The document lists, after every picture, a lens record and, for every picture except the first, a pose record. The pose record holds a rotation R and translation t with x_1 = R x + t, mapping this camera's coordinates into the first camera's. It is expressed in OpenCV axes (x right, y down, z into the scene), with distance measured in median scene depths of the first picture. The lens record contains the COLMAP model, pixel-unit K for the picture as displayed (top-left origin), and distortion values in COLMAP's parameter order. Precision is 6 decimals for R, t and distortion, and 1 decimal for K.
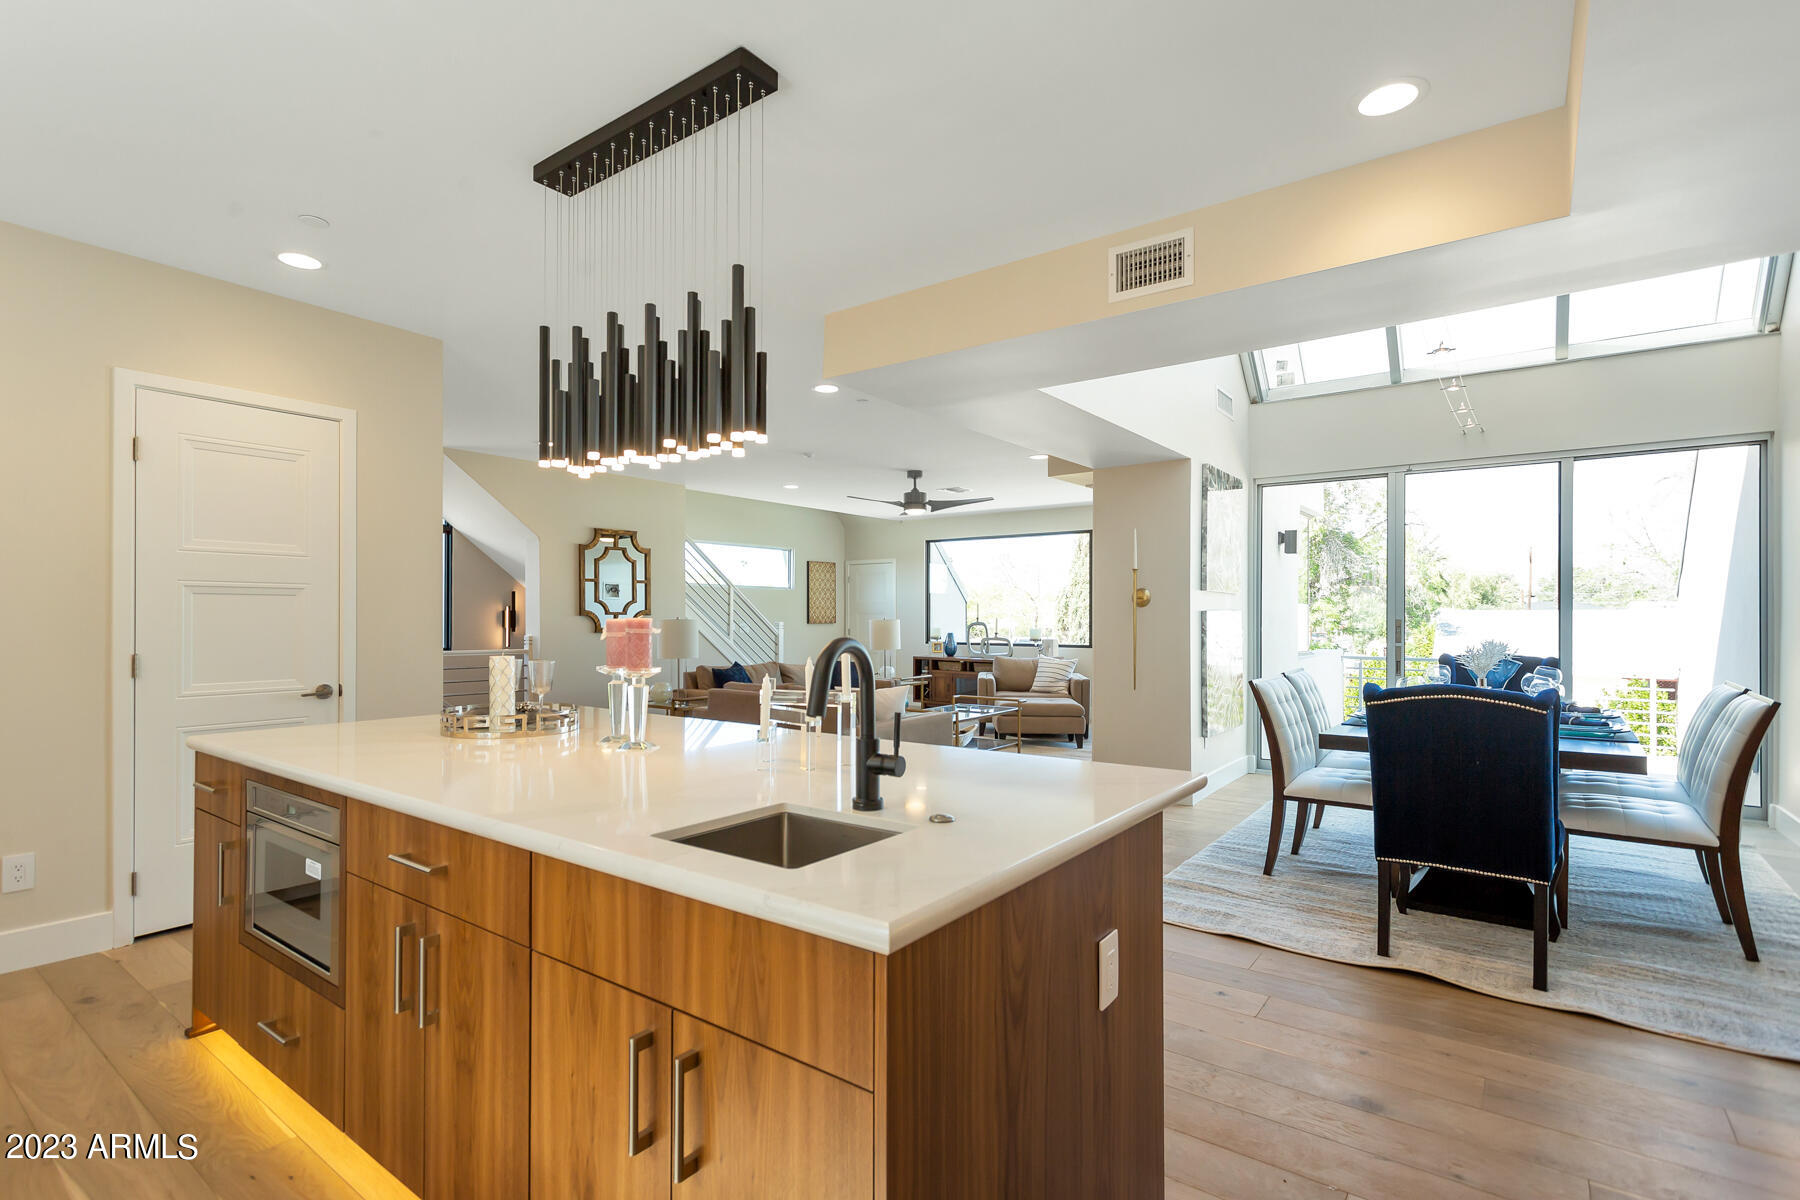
lens RADIAL K [[861.5, 0, 899.1], [0, 861.5, 603.3], [0, 0, 1]] dist [0.015947, -0.000066]
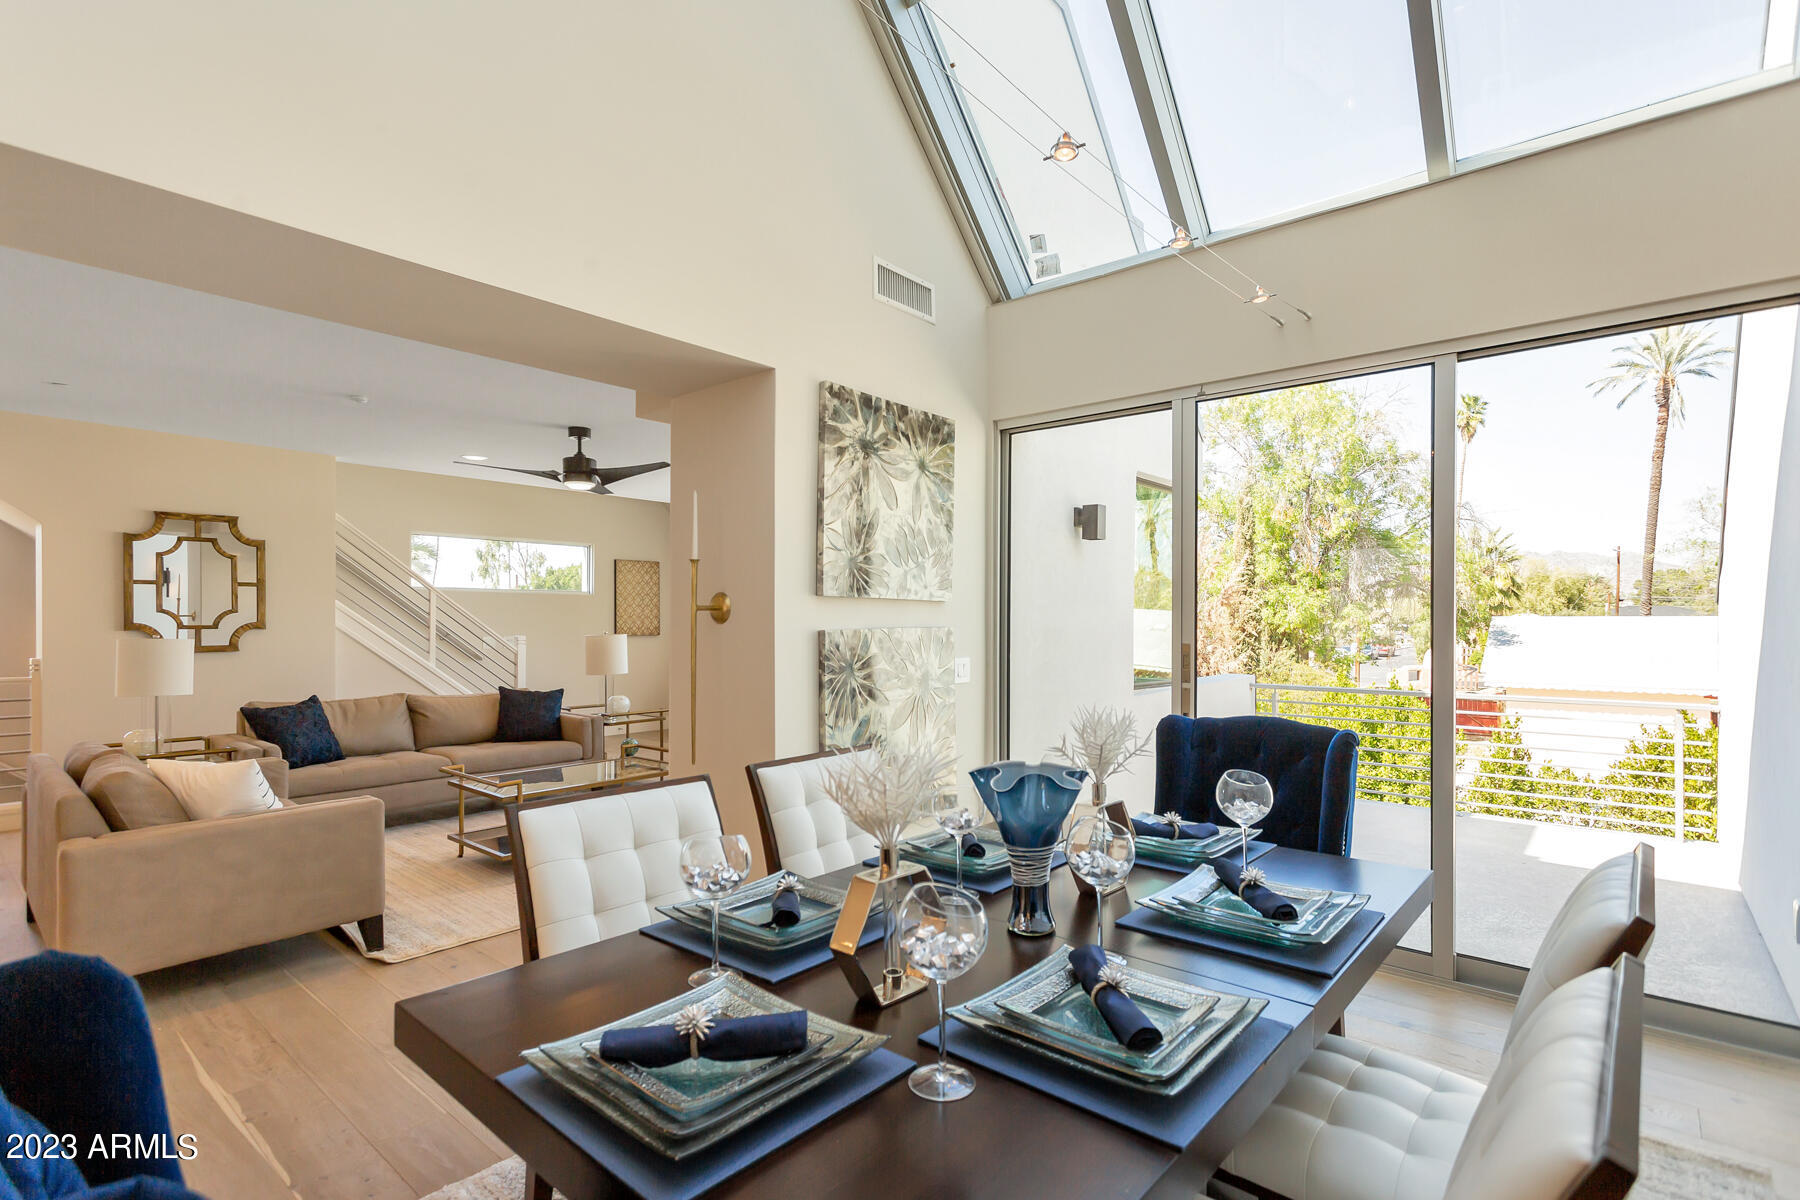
lens RADIAL K [[861.5, 0, 901.7], [0, 861.5, 612.8], [0, 0, 1]] dist [0.015947, -0.000066]
pose [[0.997800, 0.000696, -0.066292, 0.326620], [-0.000269, 0.999979, 0.006446, -0.005584], [0.066295, -0.006414, 0.997779, 0.302977]]
